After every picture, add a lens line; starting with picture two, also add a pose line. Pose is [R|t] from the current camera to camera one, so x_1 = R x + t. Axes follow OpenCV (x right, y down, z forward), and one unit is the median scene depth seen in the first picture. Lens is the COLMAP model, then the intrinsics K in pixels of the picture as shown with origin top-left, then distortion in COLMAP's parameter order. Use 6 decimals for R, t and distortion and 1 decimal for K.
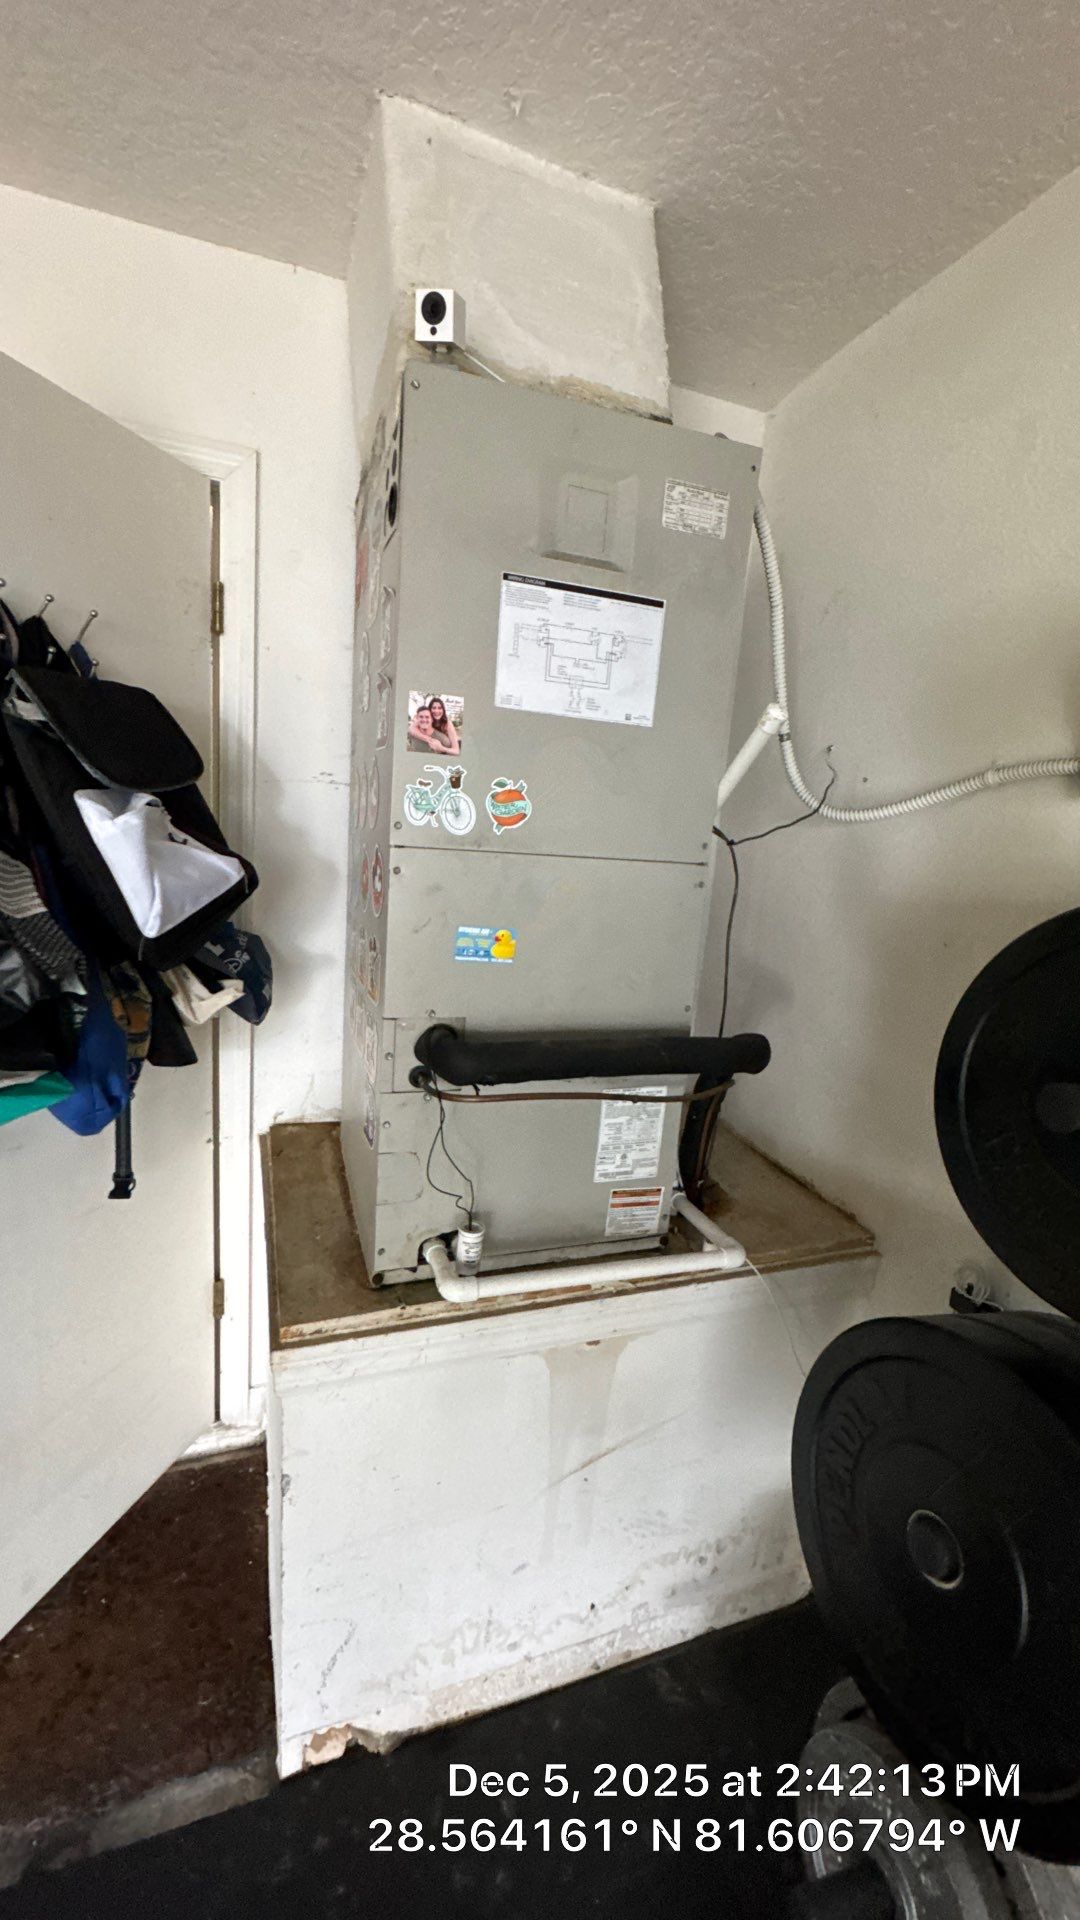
lens RADIAL K [[766.1, 0, 550.7], [0, 766.1, 961.9], [0, 0, 1]] dist [-0.004304, 0.000518]
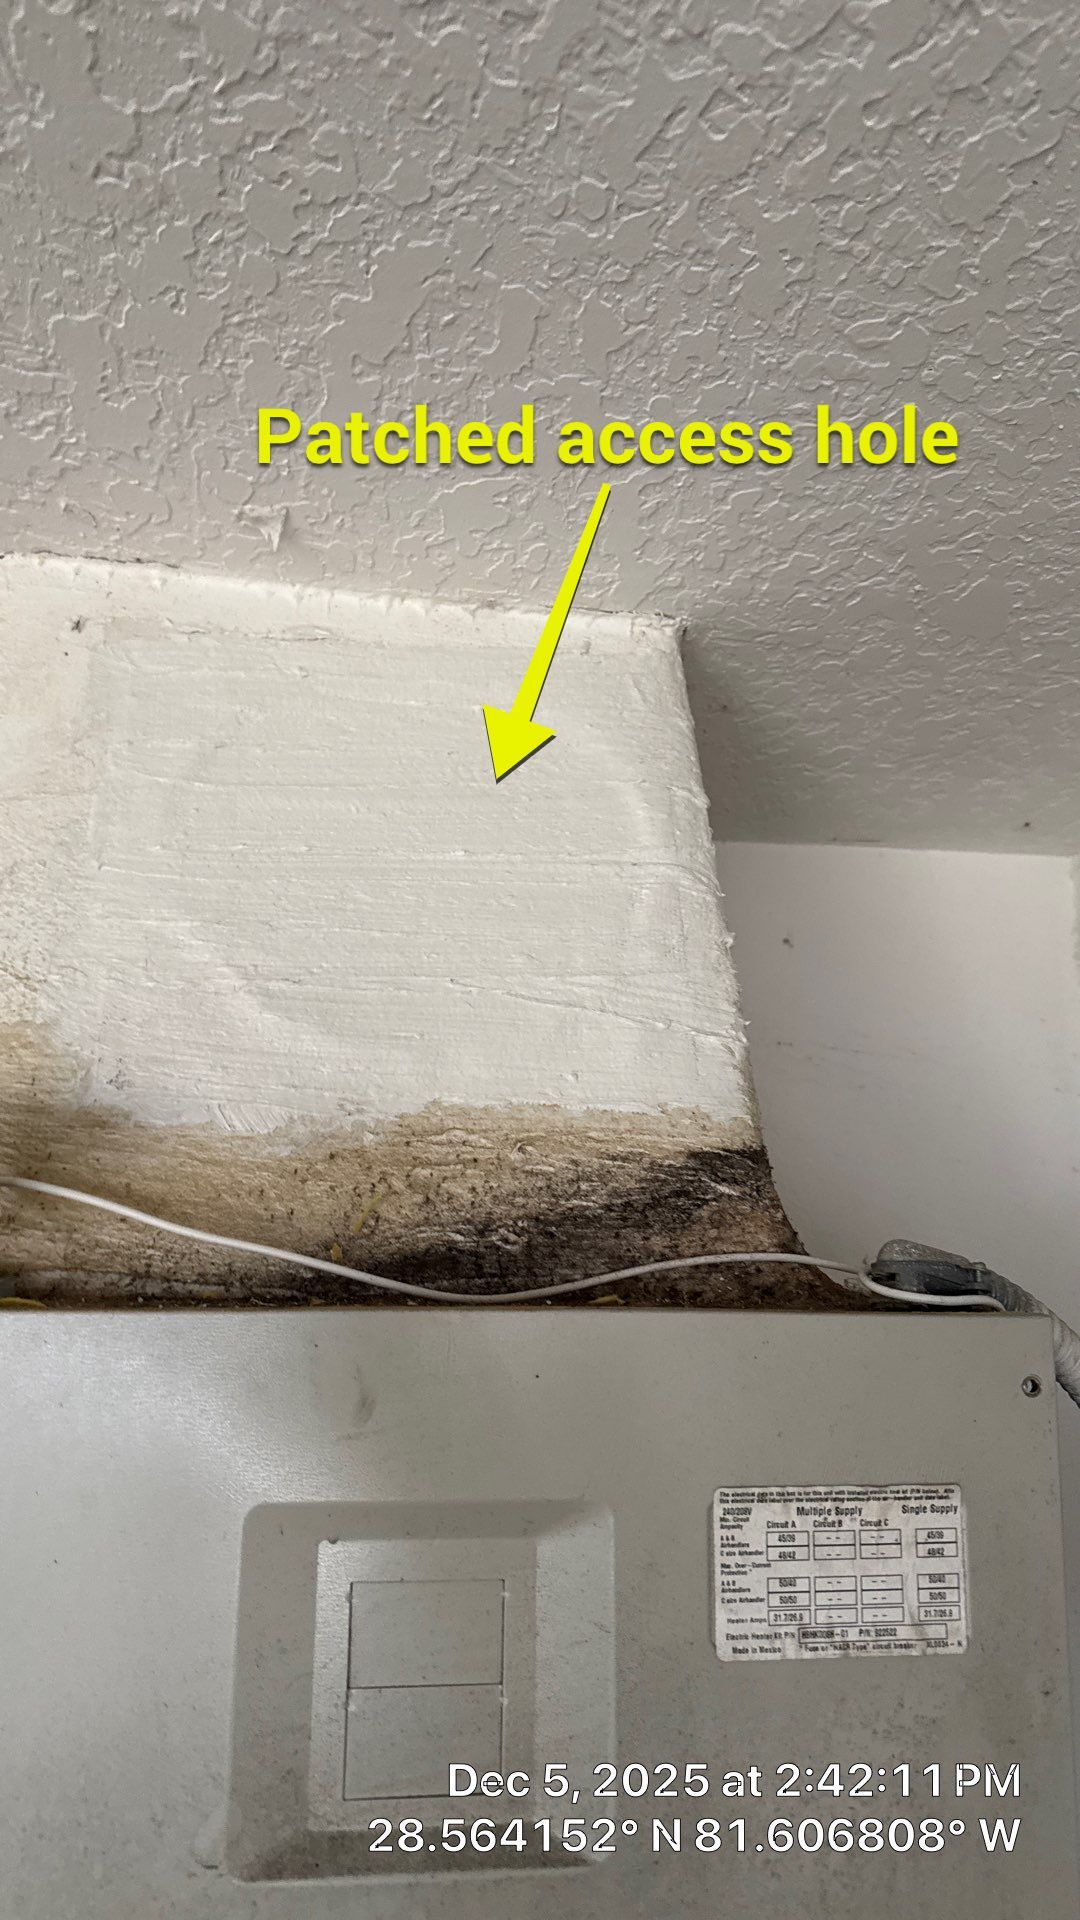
lens RADIAL K [[1355.5, 0, 537.4], [0, 1355.5, 962.5], [0, 0, 1]] dist [0.053495, -0.061979]
pose [[0.981061, -0.099935, -0.165928, 0.174756], [0.024344, 0.913454, -0.406214, -0.555928], [0.192163, 0.394482, 0.898587, 0.420066]]
